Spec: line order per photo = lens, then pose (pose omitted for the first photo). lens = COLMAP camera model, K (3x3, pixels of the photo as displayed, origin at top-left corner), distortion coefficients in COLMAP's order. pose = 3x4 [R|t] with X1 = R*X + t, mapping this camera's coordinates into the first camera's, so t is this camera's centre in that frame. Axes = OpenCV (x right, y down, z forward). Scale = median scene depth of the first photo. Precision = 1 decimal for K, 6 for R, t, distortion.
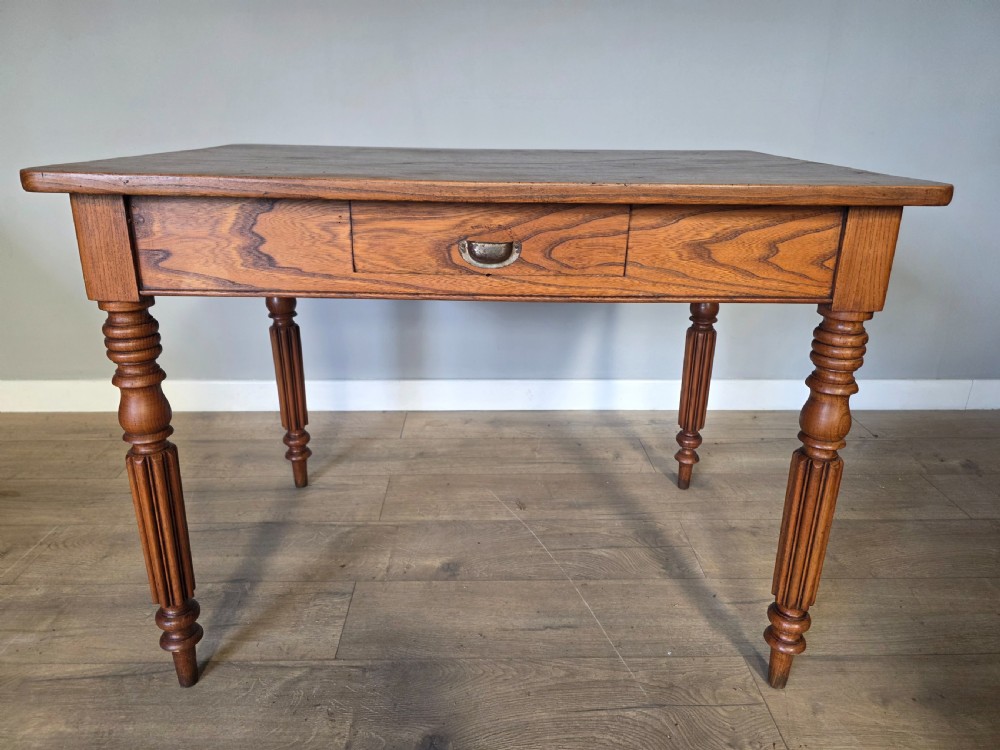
lens RADIAL K [[689.4, 0, 499.8], [0, 689.4, 359.7], [0, 0, 1]] dist [0.055836, -0.063452]
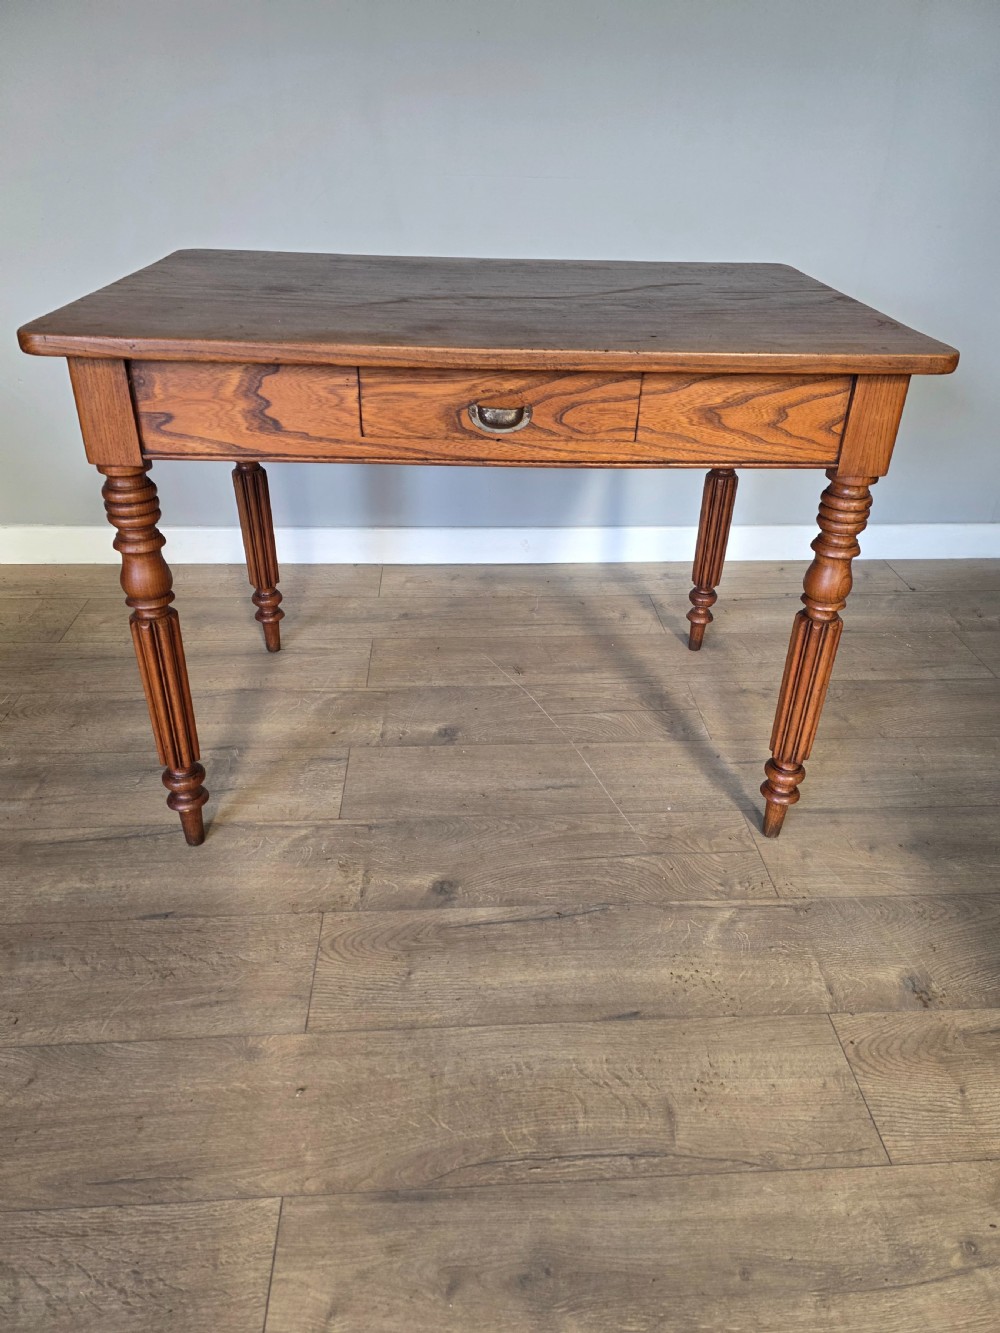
lens RADIAL K [[912.1, 0, 513.0], [0, 912.1, 665.5], [0, 0, 1]] dist [0.080197, -0.084246]
pose [[0.999036, -0.008488, 0.043071, -0.042155], [-0.000203, 0.980227, 0.197877, -0.050539], [-0.043899, -0.197695, 0.979280, -0.270486]]
